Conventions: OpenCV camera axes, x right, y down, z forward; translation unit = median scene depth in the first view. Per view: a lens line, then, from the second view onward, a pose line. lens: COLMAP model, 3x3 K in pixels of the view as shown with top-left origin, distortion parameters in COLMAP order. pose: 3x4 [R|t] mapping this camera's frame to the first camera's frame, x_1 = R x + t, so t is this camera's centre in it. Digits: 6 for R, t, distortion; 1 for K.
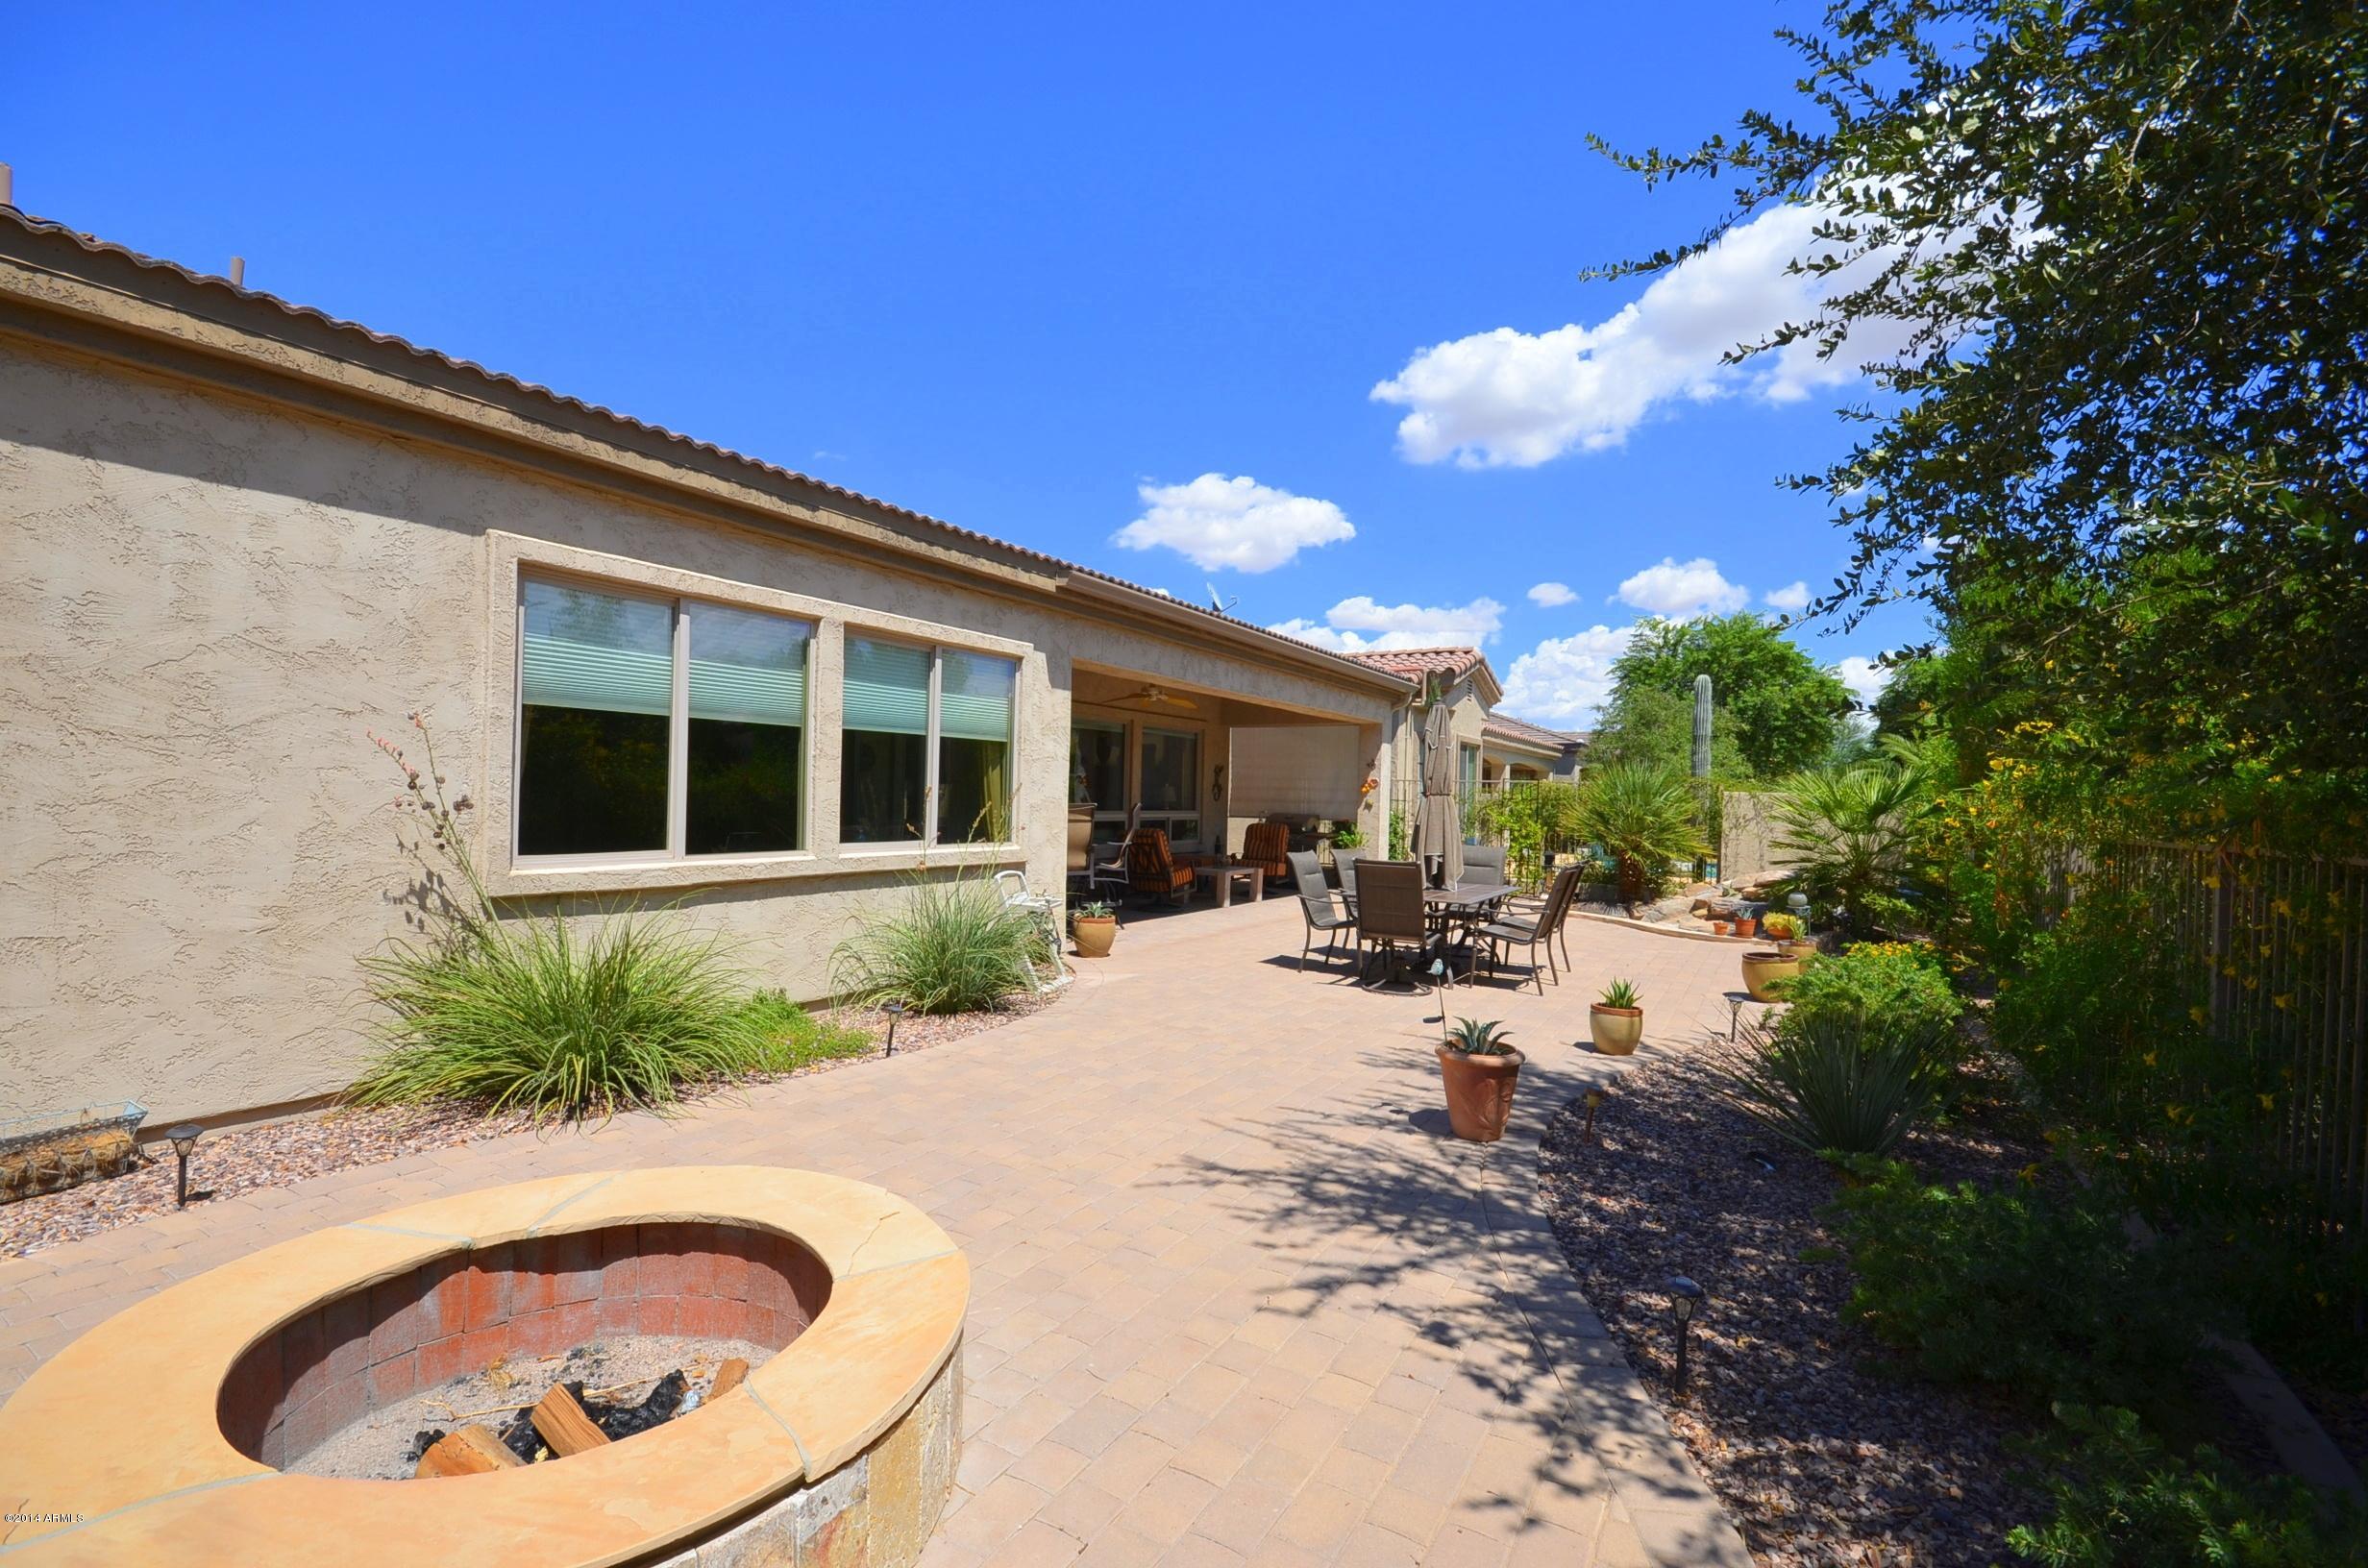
lens RADIAL K [[1042.5, 0, 1184.0], [0, 1042.5, 784.0], [0, 0, 1]] dist [-0.006326, -0.000330]
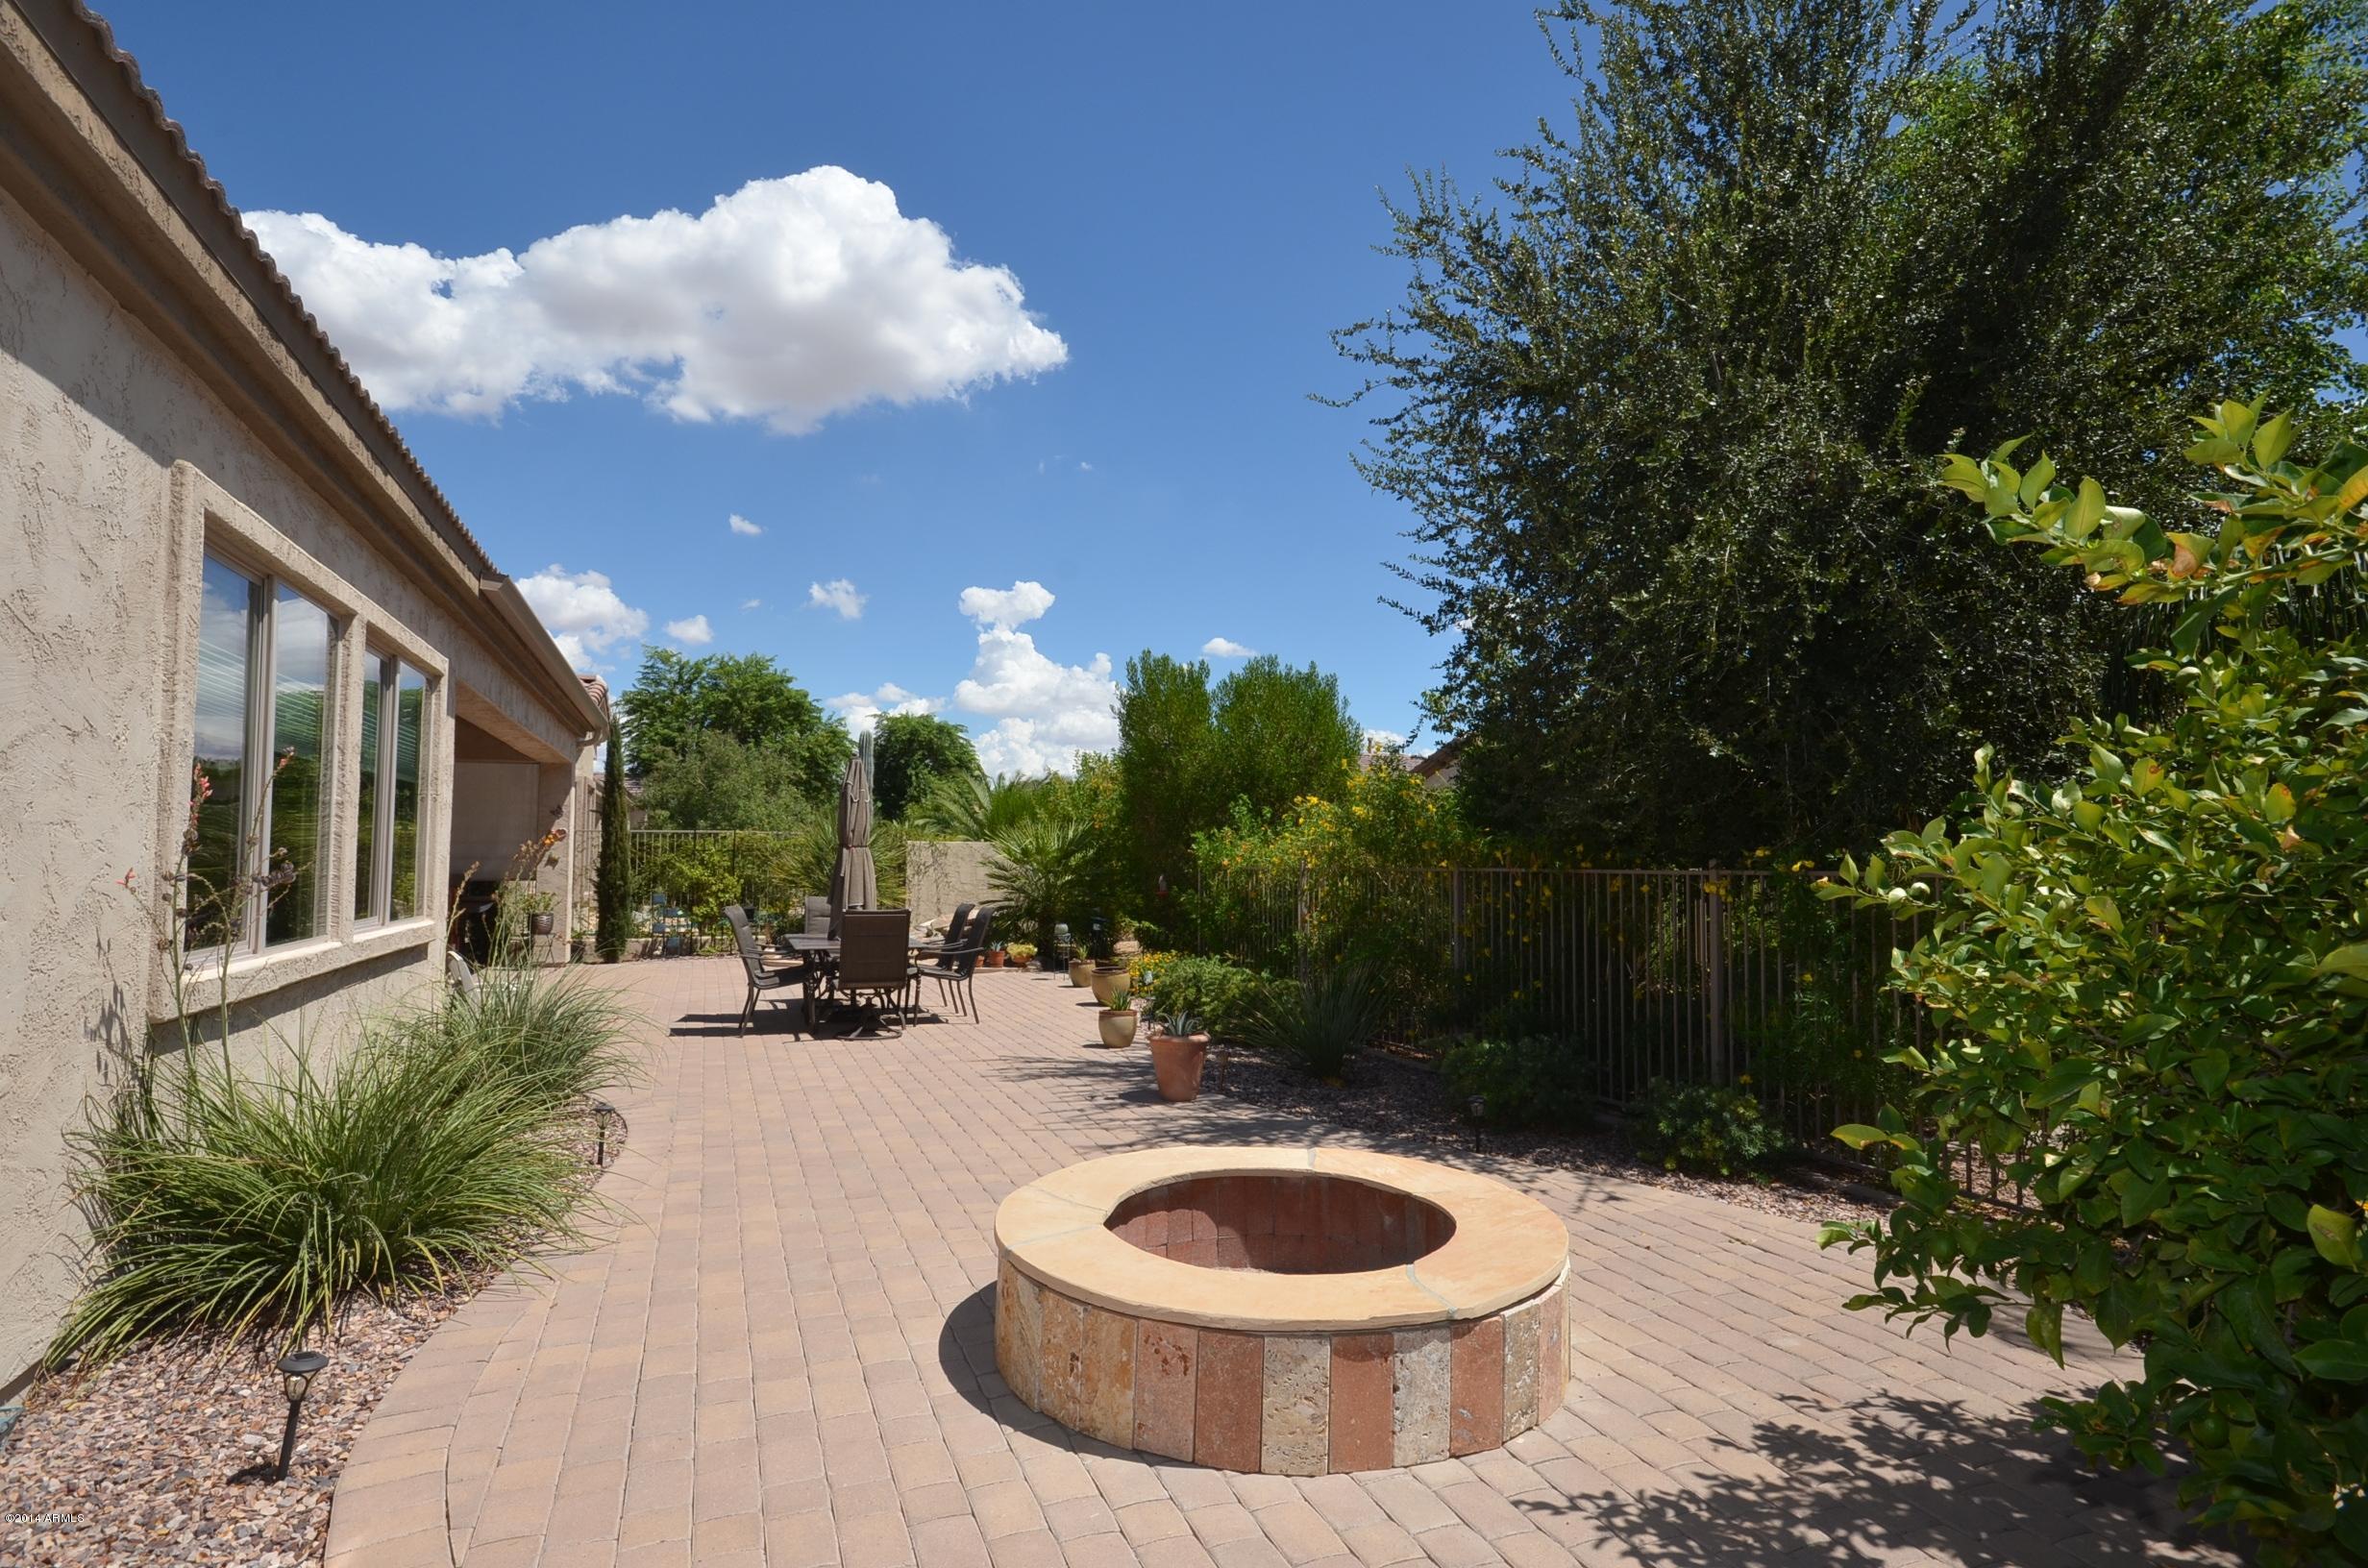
lens RADIAL K [[1205.2, 0, 1184.0], [0, 1205.2, 784.0], [0, 0, 1]] dist [0.001121, 0.000140]
pose [[0.607273, 0.029120, 0.793959, -0.151970], [0.001608, 0.999281, -0.037880, -0.001842], [-0.794491, 0.024281, 0.606790, 0.005184]]
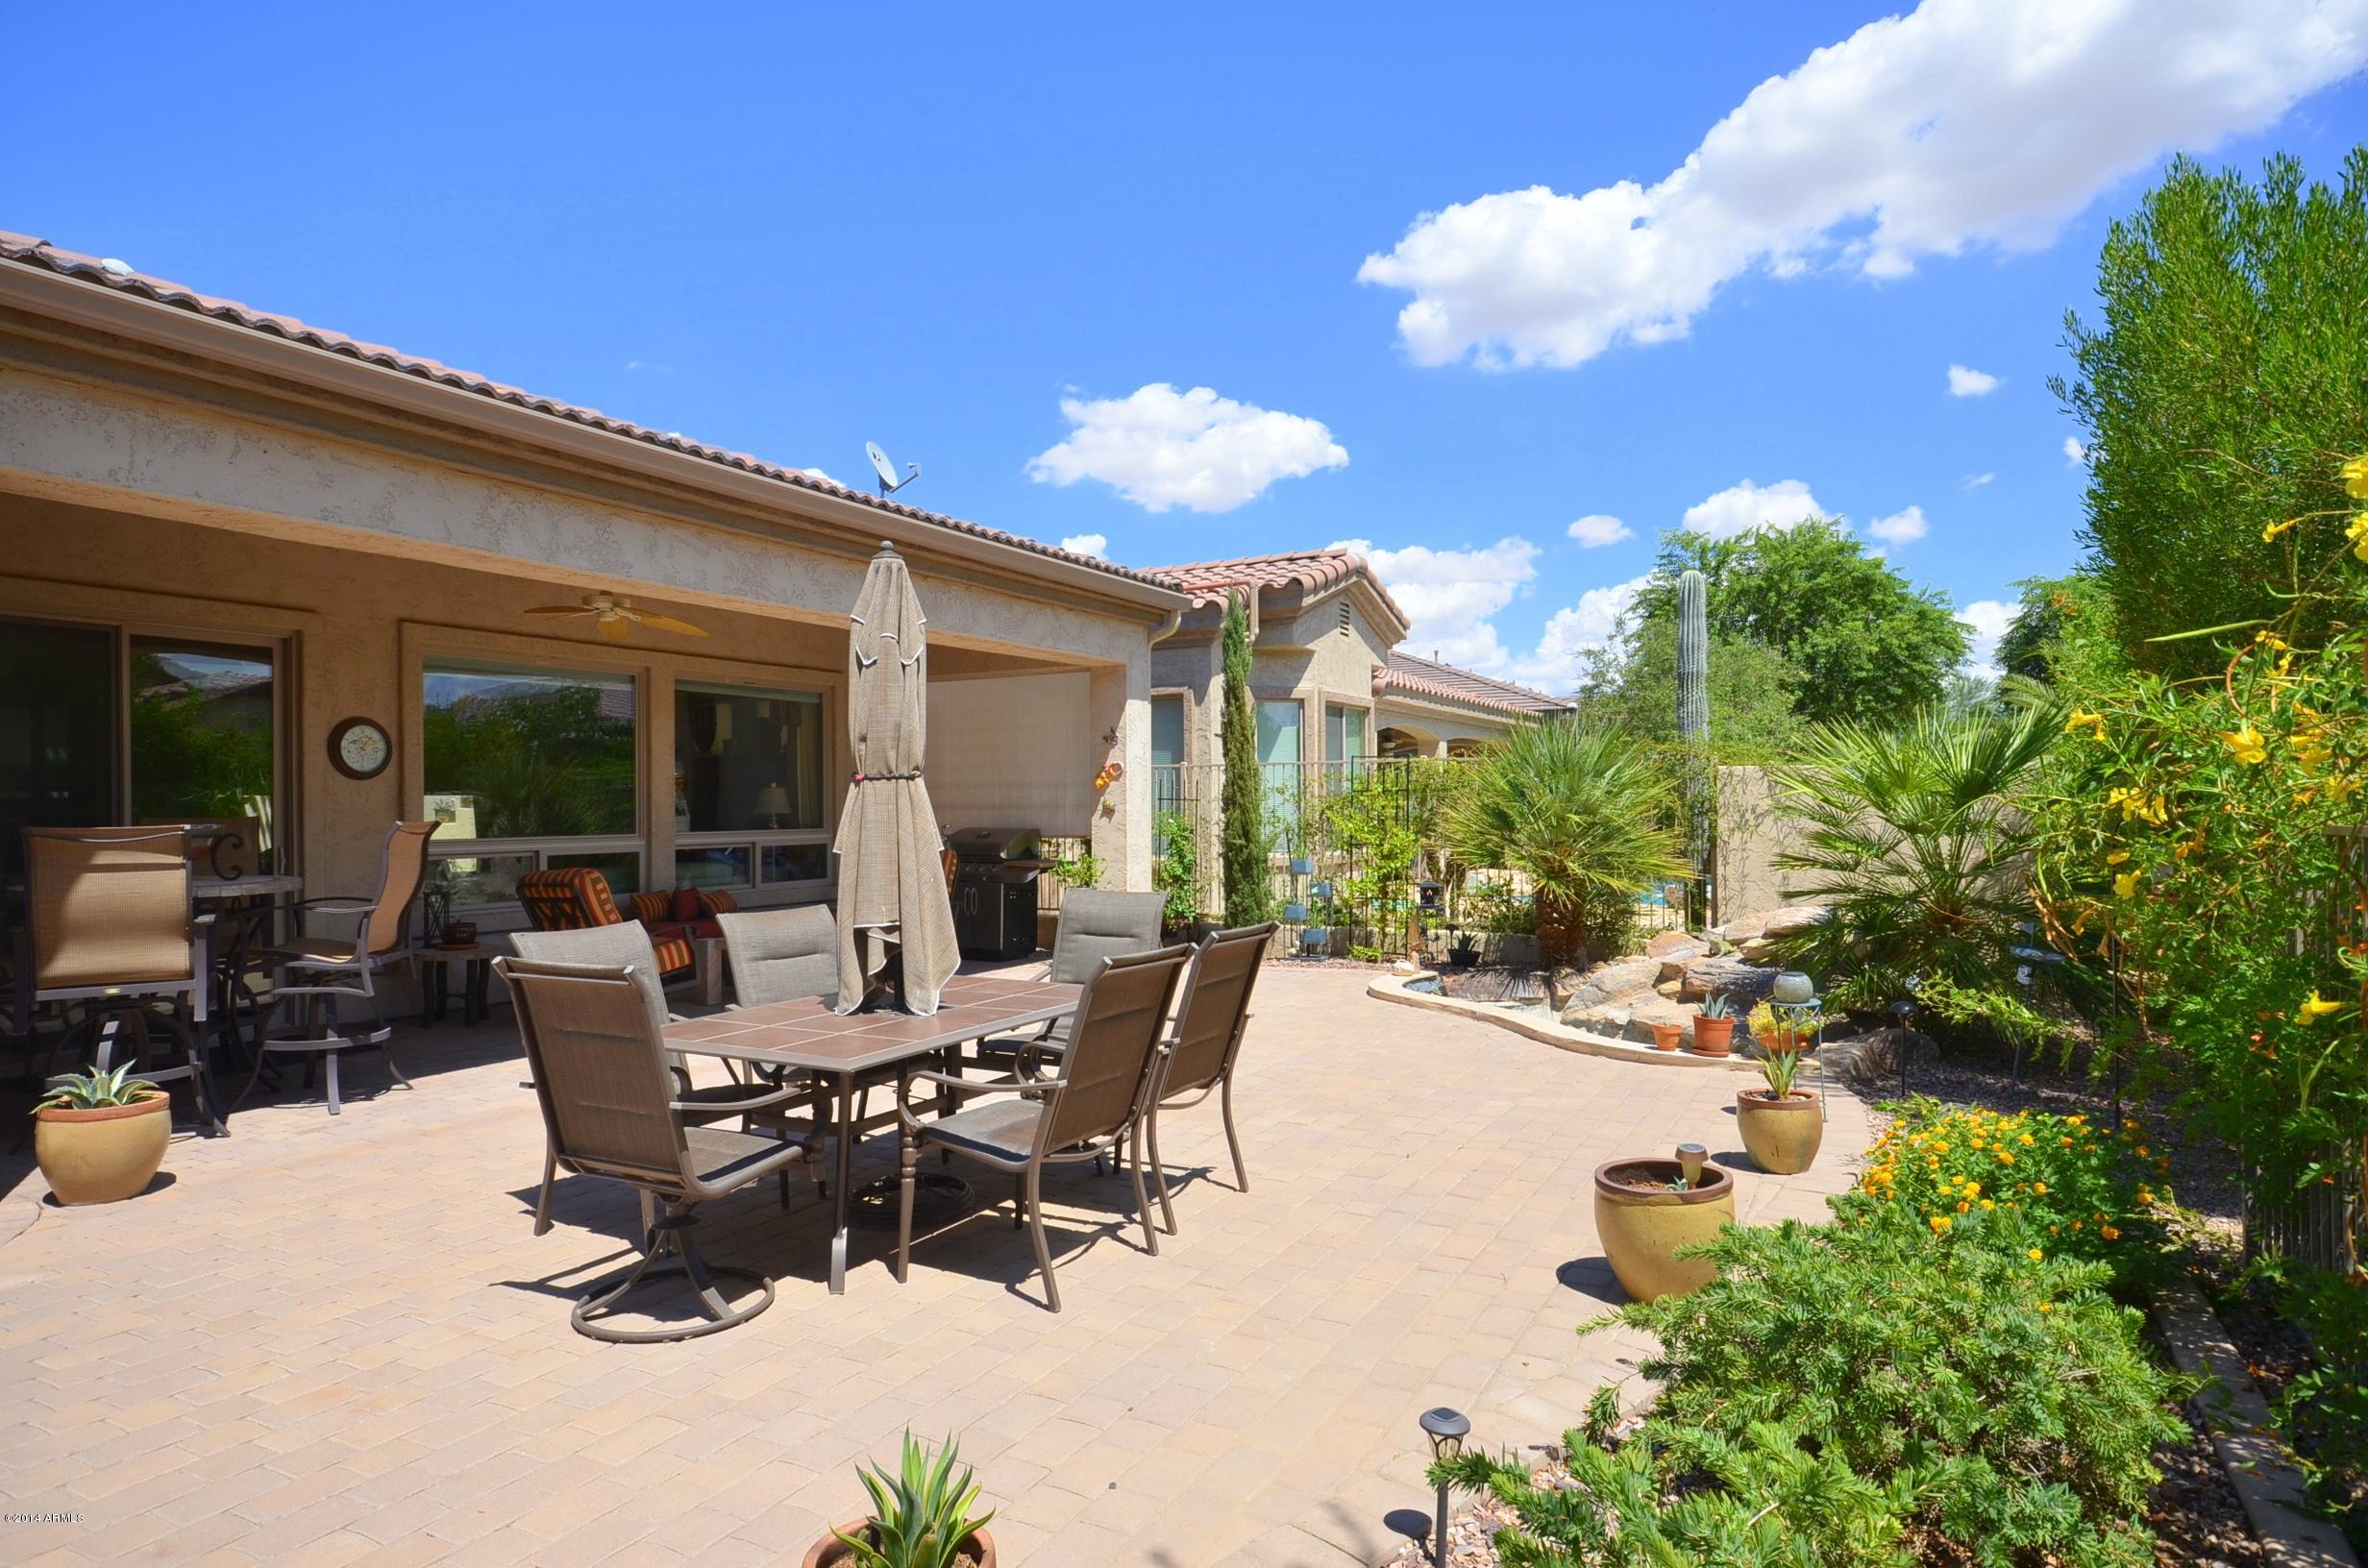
lens RADIAL K [[1361.0, 0, 1184.0], [0, 1361.0, 784.0], [0, 0, 1]] dist [0.001721, 0.001004]
pose [[0.998833, -0.028765, 0.038802, 0.101285], [0.028870, 0.999581, -0.002149, 0.004985], [-0.038724, 0.003267, 0.999245, 0.135304]]
